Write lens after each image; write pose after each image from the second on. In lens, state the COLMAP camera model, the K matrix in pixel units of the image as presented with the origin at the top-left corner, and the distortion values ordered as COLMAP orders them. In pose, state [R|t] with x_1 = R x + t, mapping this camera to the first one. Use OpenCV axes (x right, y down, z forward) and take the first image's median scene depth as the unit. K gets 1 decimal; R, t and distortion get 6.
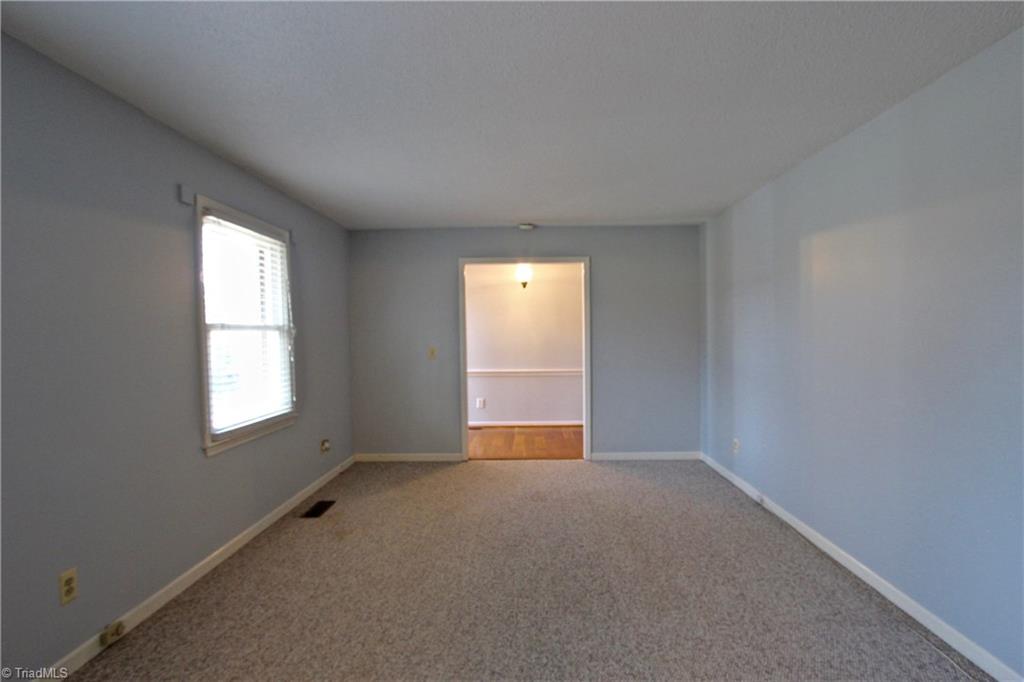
lens RADIAL K [[474.0, 0, 512.0], [0, 474.0, 341.0], [0, 0, 1]] dist [-0.038056, 0.013650]
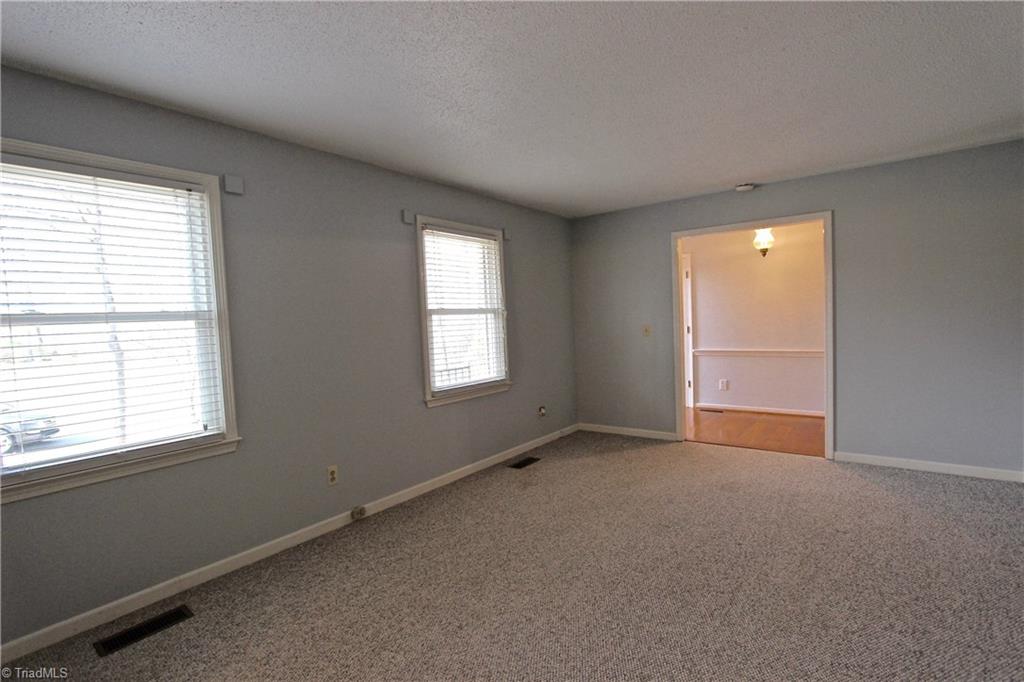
lens RADIAL K [[472.3, 0, 512.0], [0, 472.3, 341.0], [0, 0, 1]] dist [-0.014497, 0.001298]
pose [[0.809596, 0.005026, -0.586967, 0.262267], [0.020640, 0.999101, 0.037025, 0.004938], [0.586625, -0.042090, 0.808764, 0.027076]]
